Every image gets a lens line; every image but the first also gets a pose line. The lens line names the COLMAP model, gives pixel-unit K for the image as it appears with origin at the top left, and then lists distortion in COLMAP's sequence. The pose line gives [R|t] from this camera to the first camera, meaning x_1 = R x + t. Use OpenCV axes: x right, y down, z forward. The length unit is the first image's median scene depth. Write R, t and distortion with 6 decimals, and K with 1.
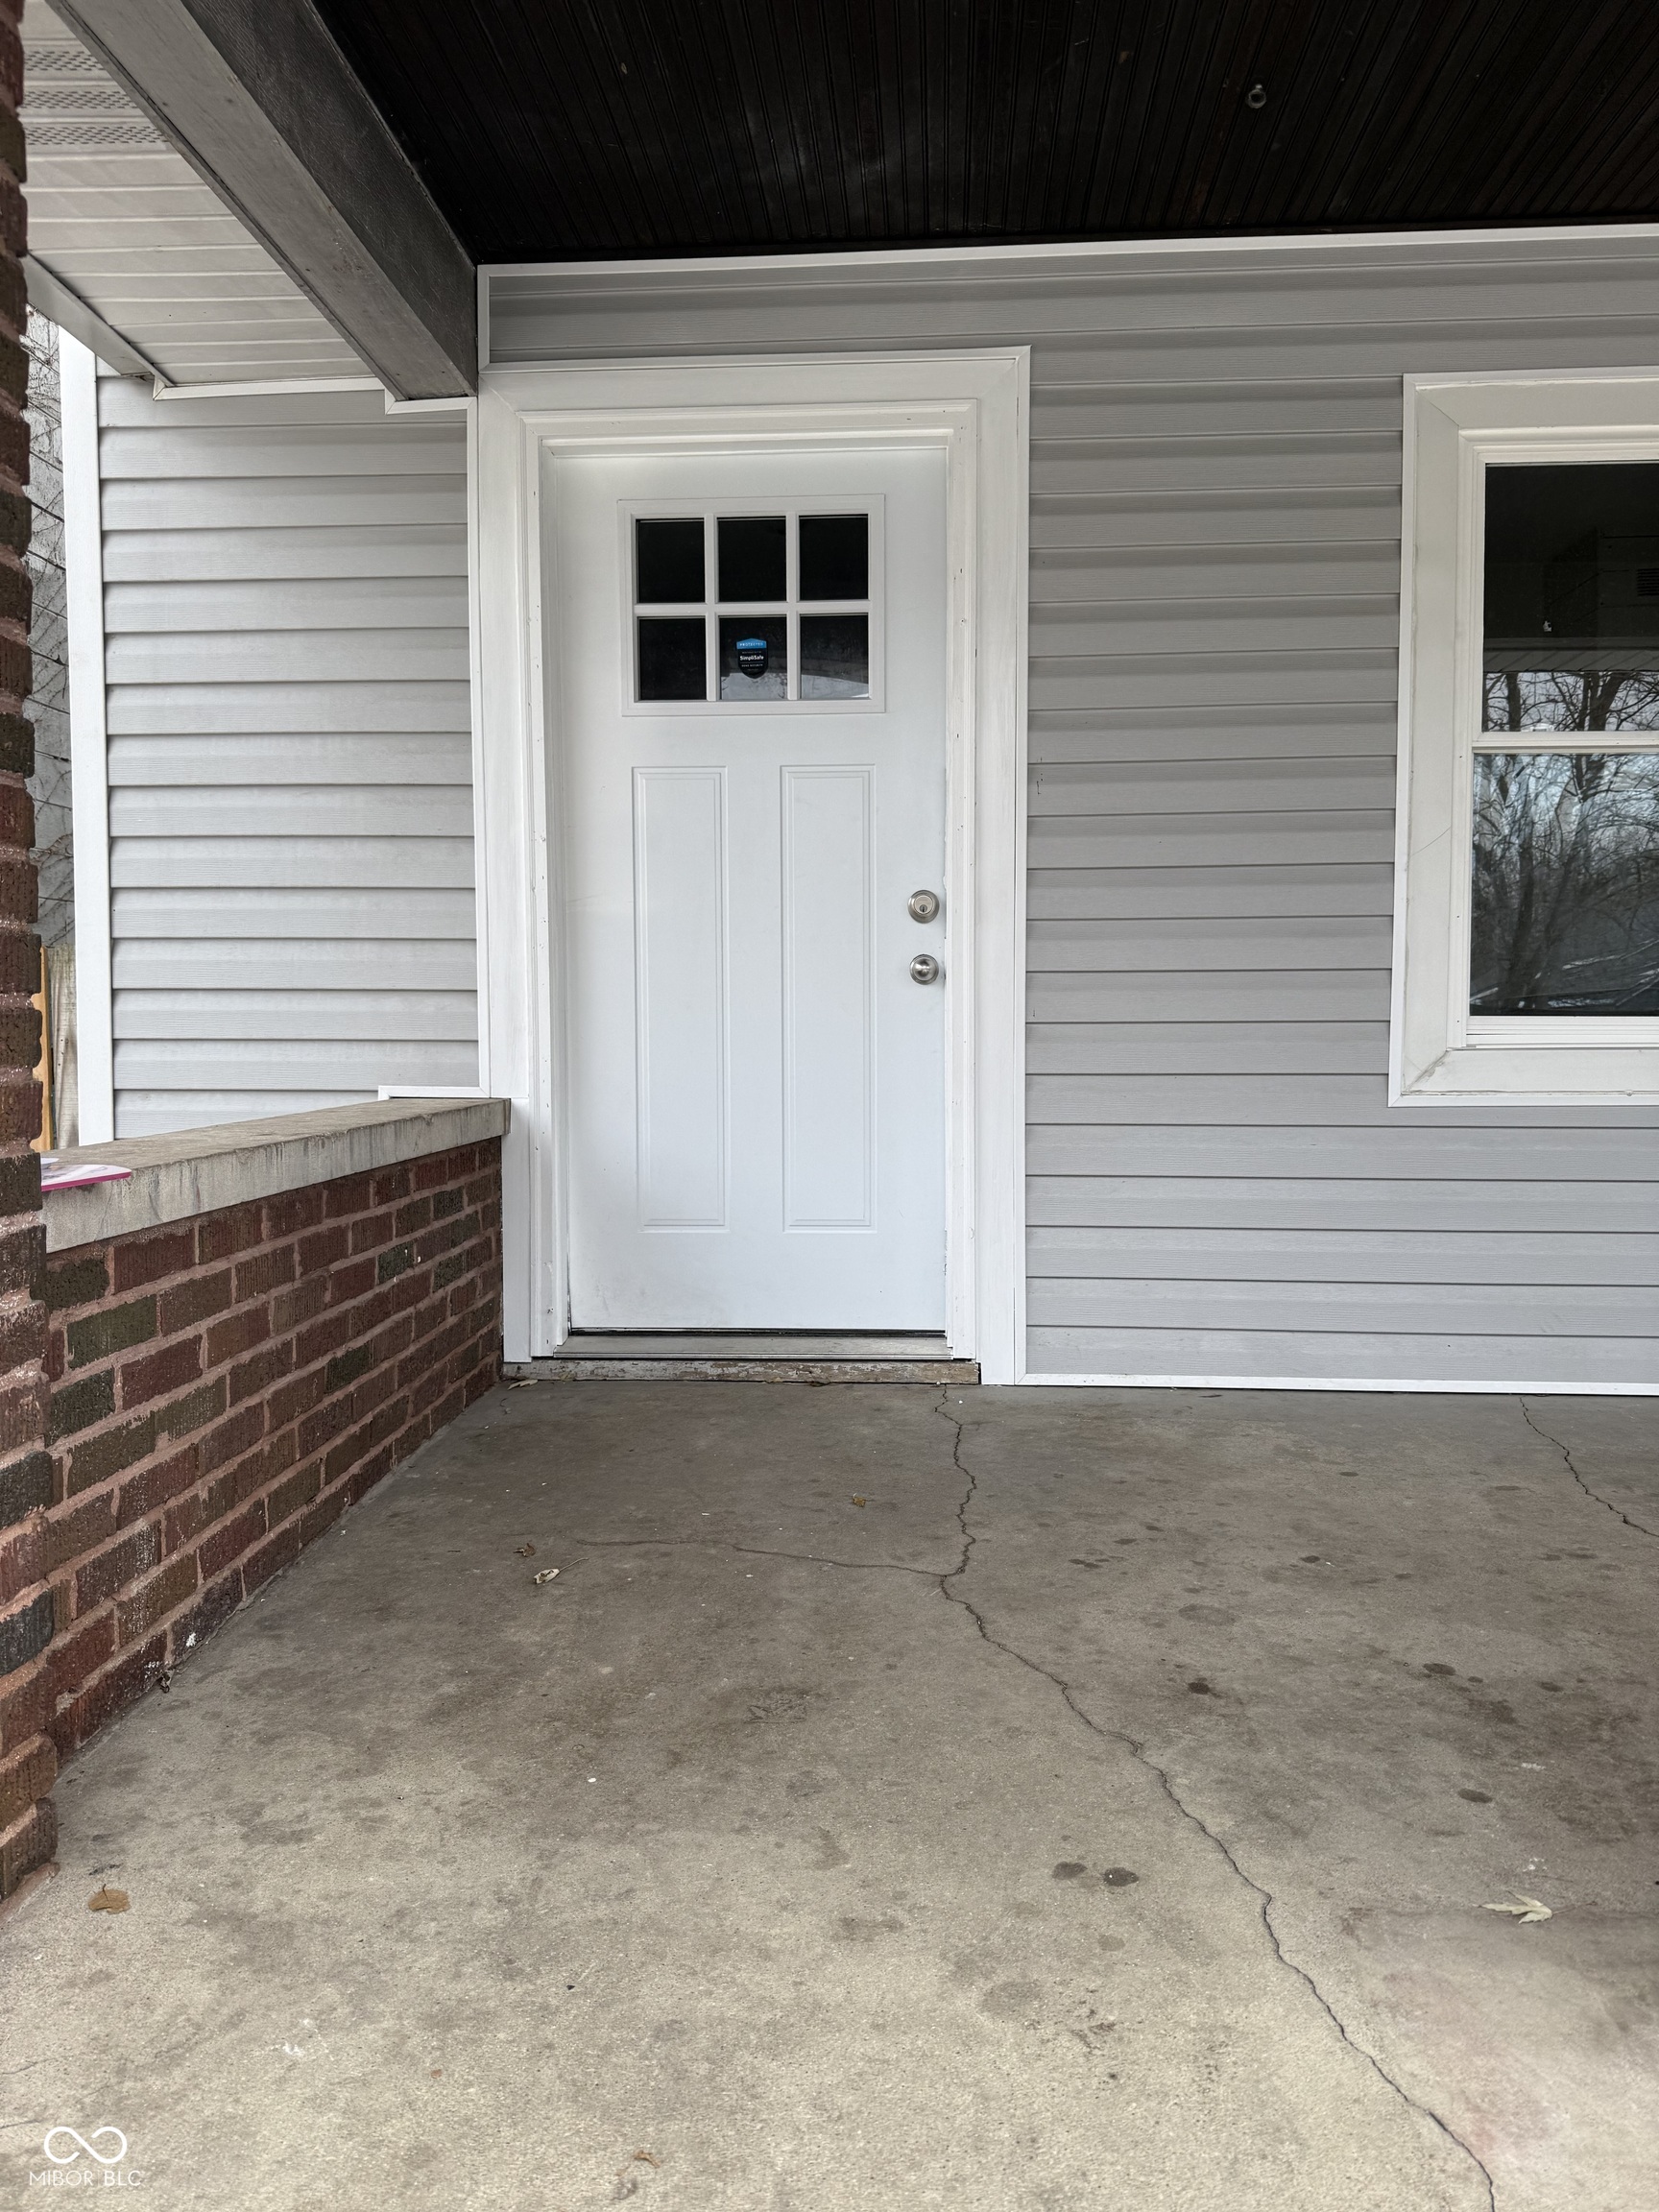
lens RADIAL K [[1519.4, 0, 892.4], [0, 1519.4, 1100.0], [0, 0, 1]] dist [0.099449, -0.145805]
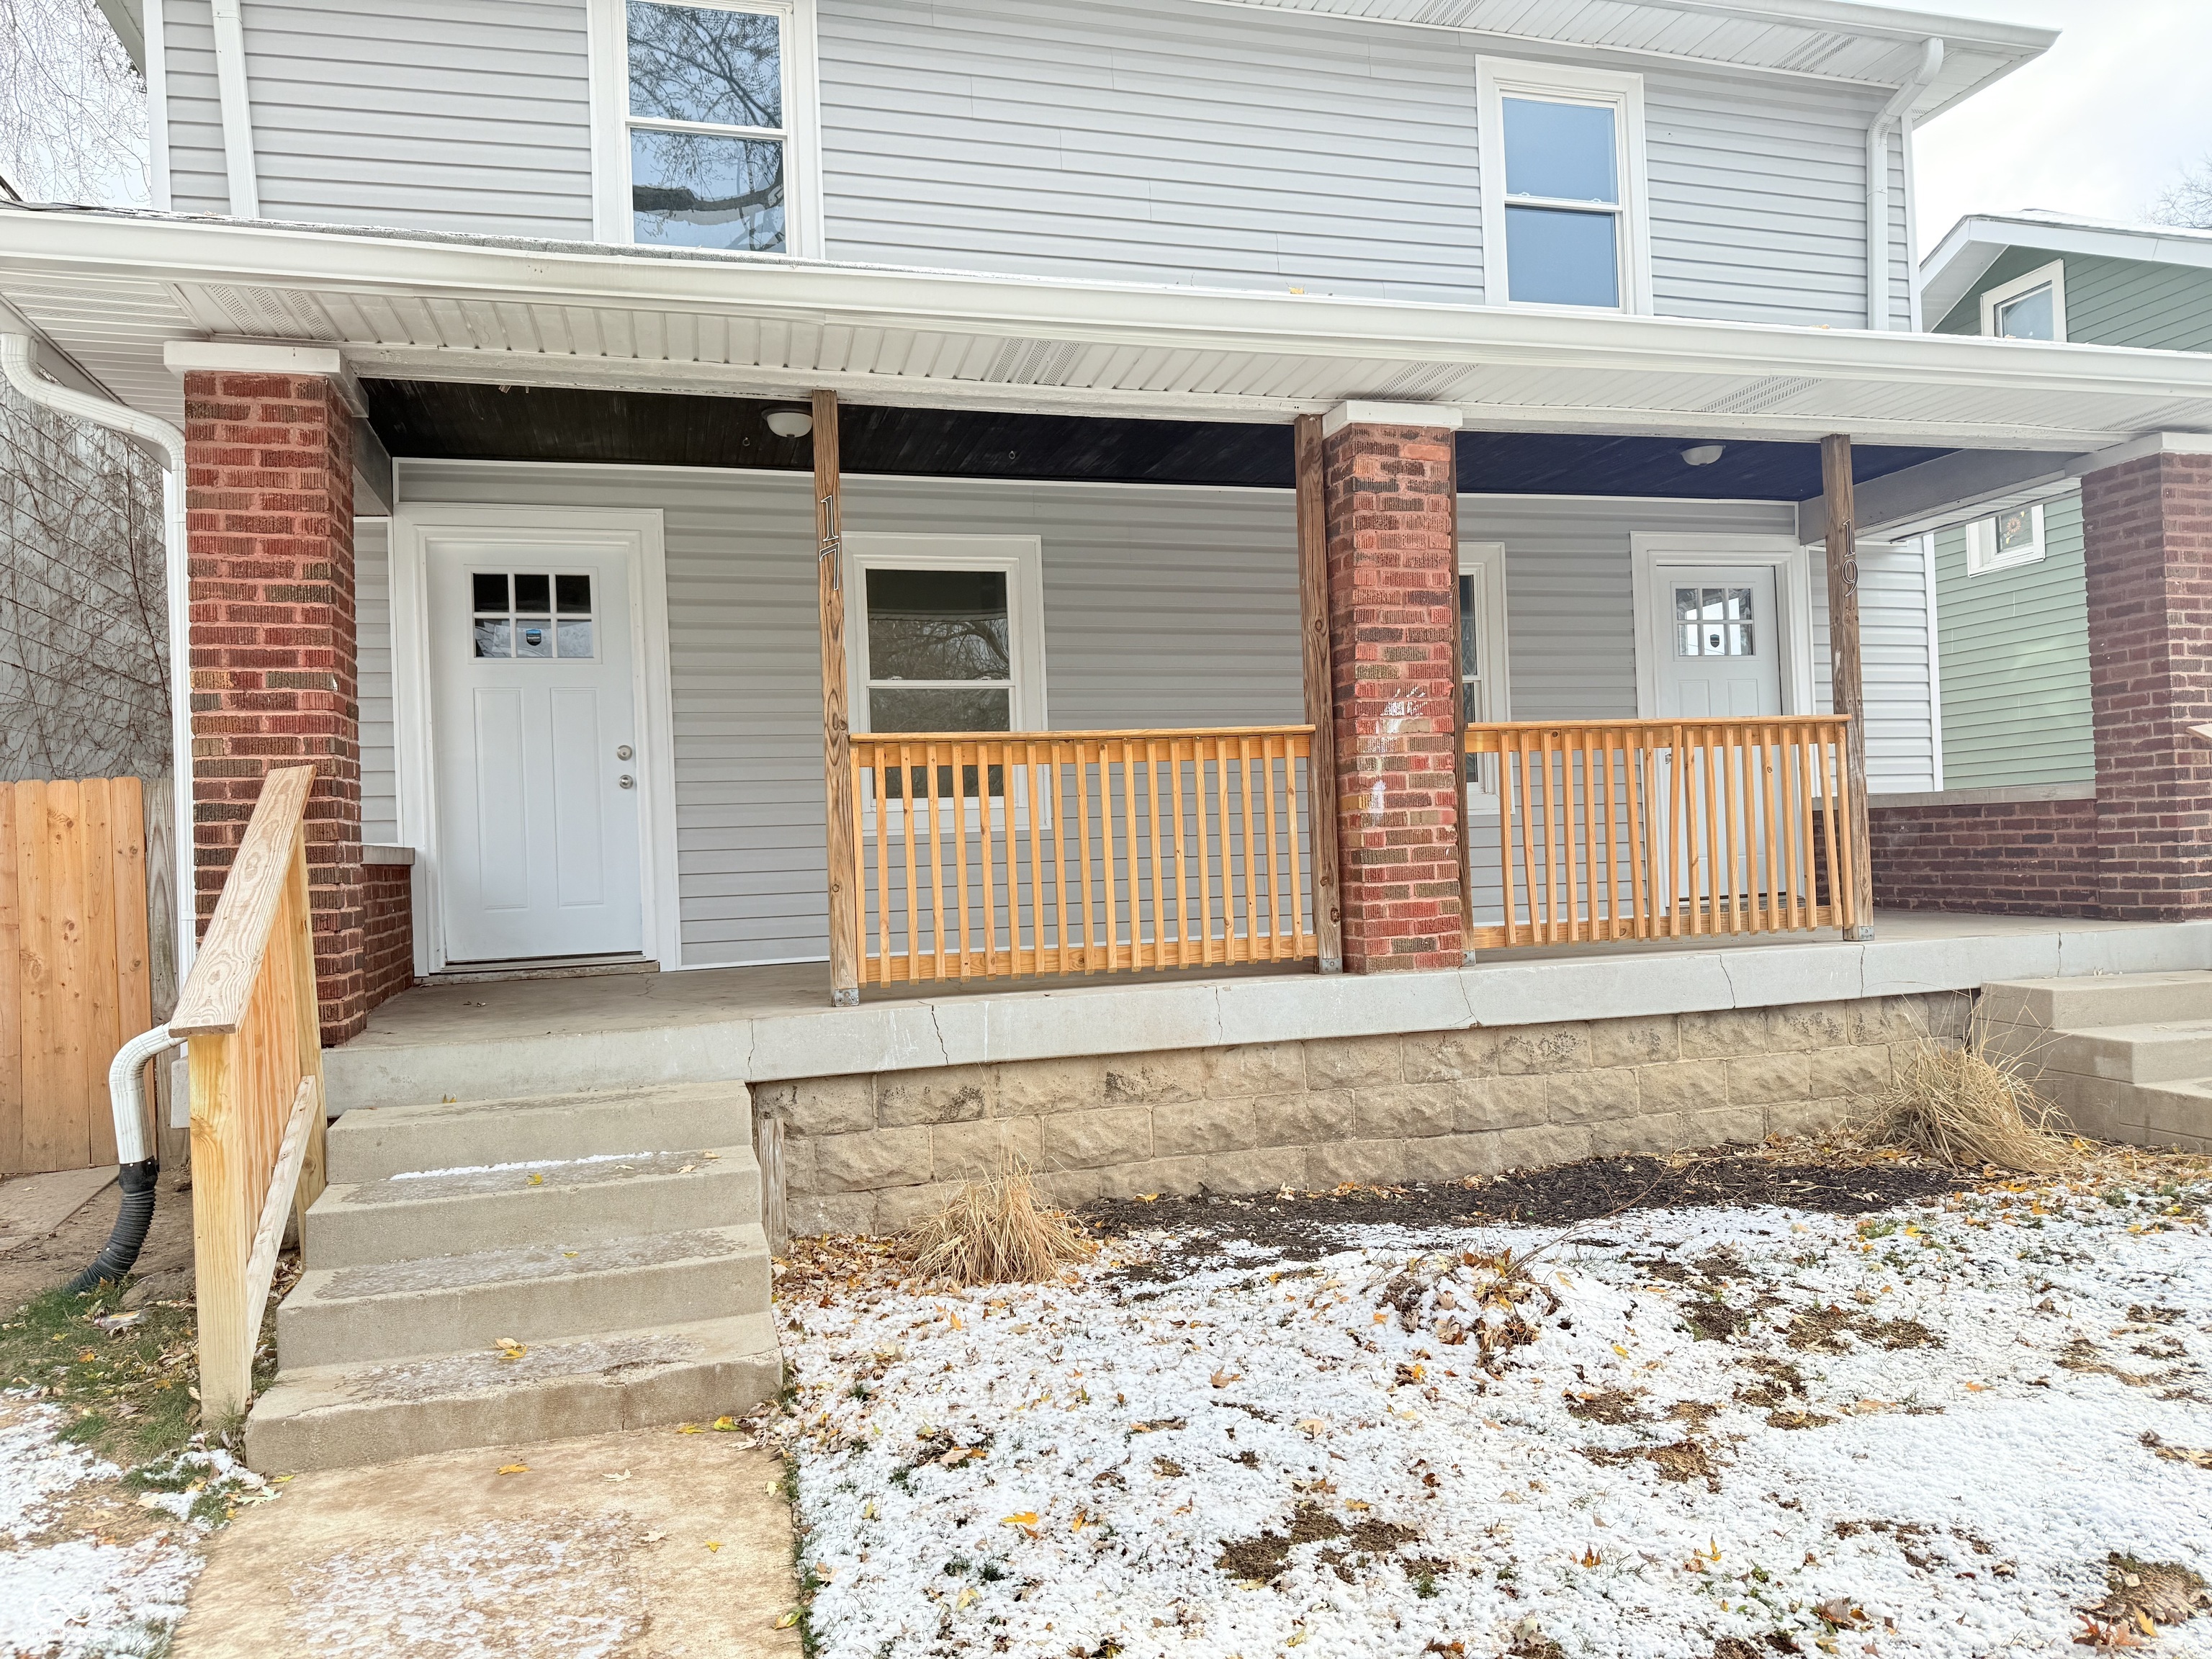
lens RADIAL K [[1519.4, 0, 1096.5], [0, 1519.4, 837.2], [0, 0, 1]] dist [0.099449, -0.145805]
pose [[0.941696, -0.028361, 0.335266, -0.081736], [0.054377, 0.996170, -0.068467, 0.179182], [-0.332040, 0.082706, 0.939632, -1.270114]]
